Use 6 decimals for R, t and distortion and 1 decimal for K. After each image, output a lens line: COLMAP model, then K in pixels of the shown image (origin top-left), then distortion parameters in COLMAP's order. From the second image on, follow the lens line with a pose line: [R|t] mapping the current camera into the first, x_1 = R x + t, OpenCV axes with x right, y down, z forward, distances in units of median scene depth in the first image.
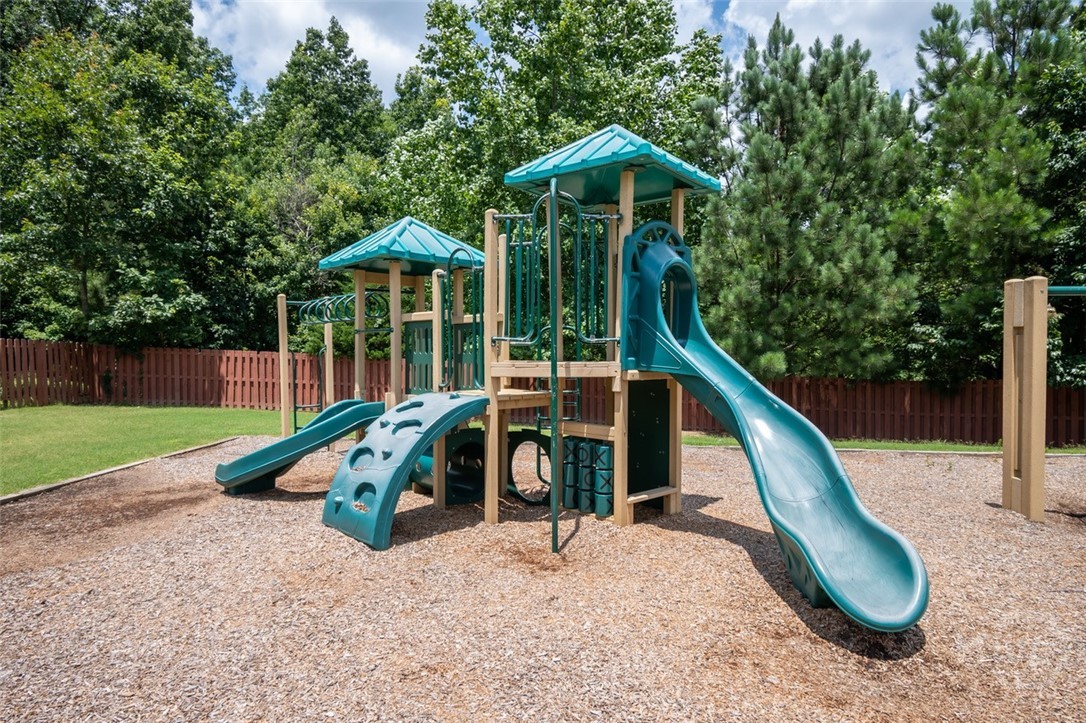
lens RADIAL K [[610.5, 0, 543.0], [0, 610.5, 361.5], [0, 0, 1]] dist [0.003730, 0.000659]
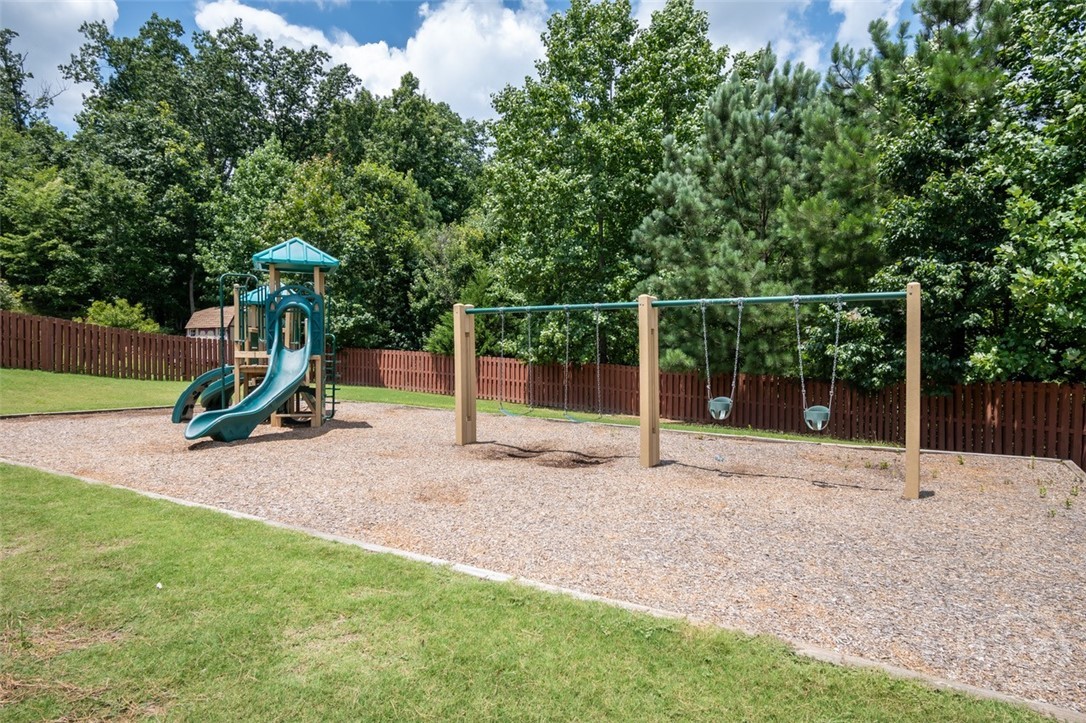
lens RADIAL K [[614.9, 0, 543.0], [0, 614.9, 361.5], [0, 0, 1]] dist [-0.000973, -0.000041]
pose [[0.869858, 0.004888, -0.493278, 0.605467], [-0.005799, 0.999983, -0.000317, 0.009492], [0.493268, 0.003136, 0.869872, -0.127615]]
